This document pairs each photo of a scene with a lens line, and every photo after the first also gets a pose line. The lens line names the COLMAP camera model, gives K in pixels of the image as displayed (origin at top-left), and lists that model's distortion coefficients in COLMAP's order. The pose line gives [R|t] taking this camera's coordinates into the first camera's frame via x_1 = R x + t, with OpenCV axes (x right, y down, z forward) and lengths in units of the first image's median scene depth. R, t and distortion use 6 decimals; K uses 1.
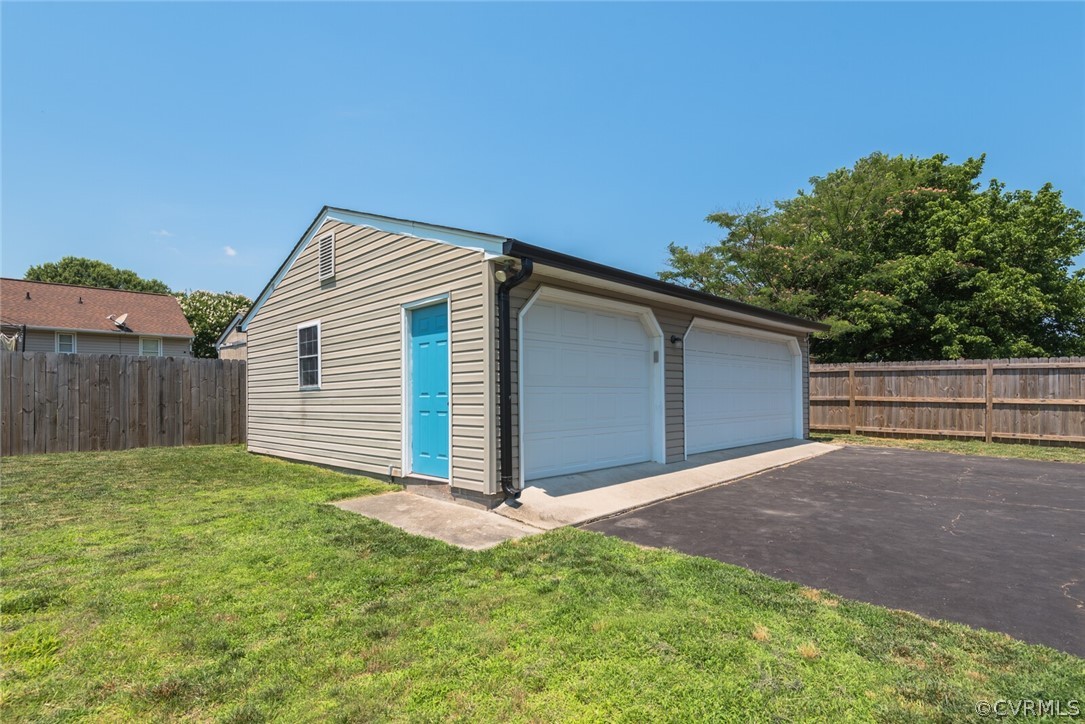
lens RADIAL K [[531.1, 0, 543.1], [0, 531.1, 399.7], [0, 0, 1]] dist [0.016271, -0.000144]
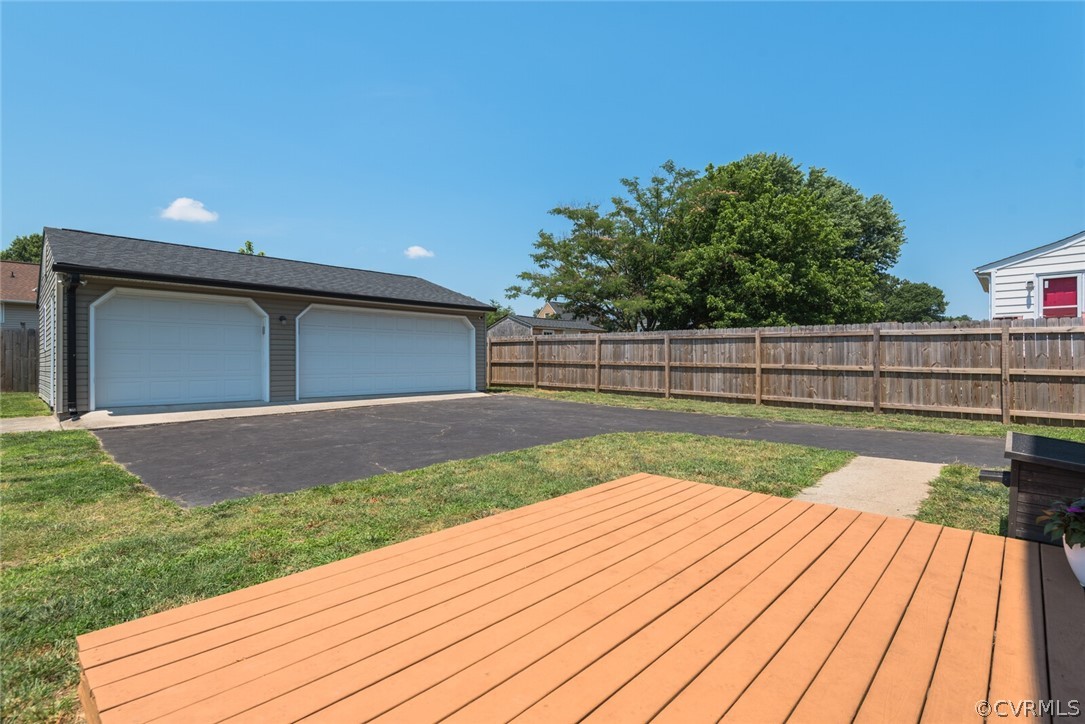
lens RADIAL K [[500.4, 0, 554.8], [0, 500.4, 379.1], [0, 0, 1]] dist [0.017394, -0.009051]
pose [[0.999438, 0.004143, 0.033272, 0.395466], [-0.005013, 0.999646, 0.026110, 0.006194], [-0.033152, -0.026262, 0.999105, -0.179165]]
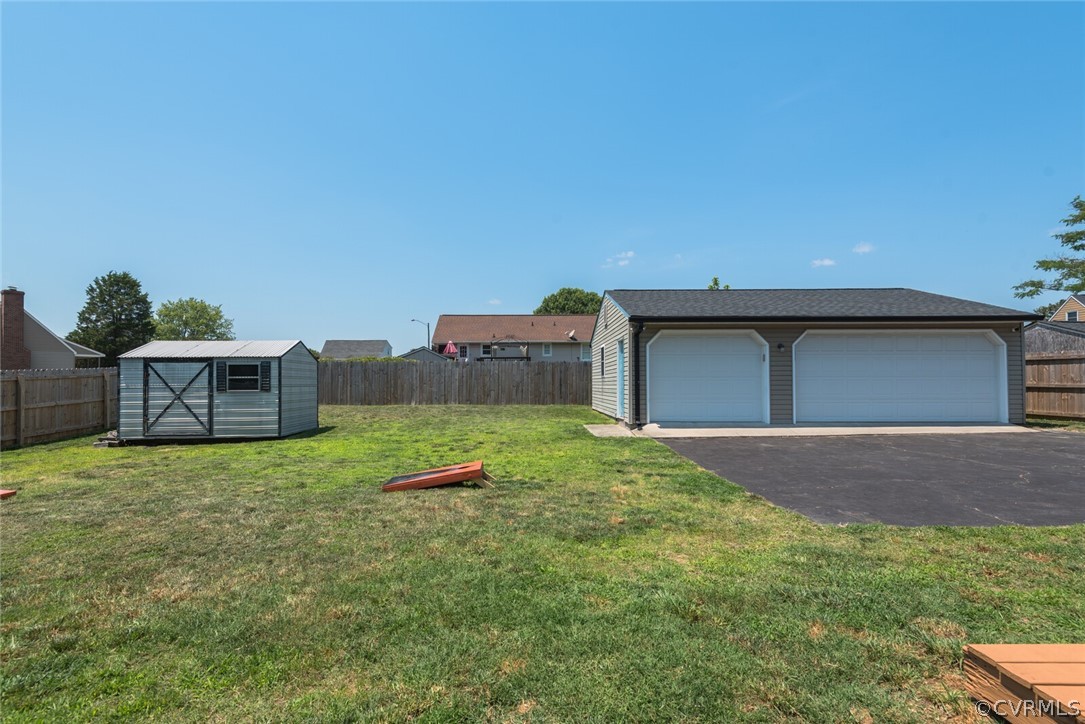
lens RADIAL K [[500.4, 0, 540.5], [0, 500.4, 363.3], [0, 0, 1]] dist [0.017394, -0.009051]
pose [[0.712496, -0.020165, -0.701386, 0.323243], [-0.007804, 0.999297, -0.036658, -0.000715], [0.701632, 0.031592, 0.711838, -0.233311]]
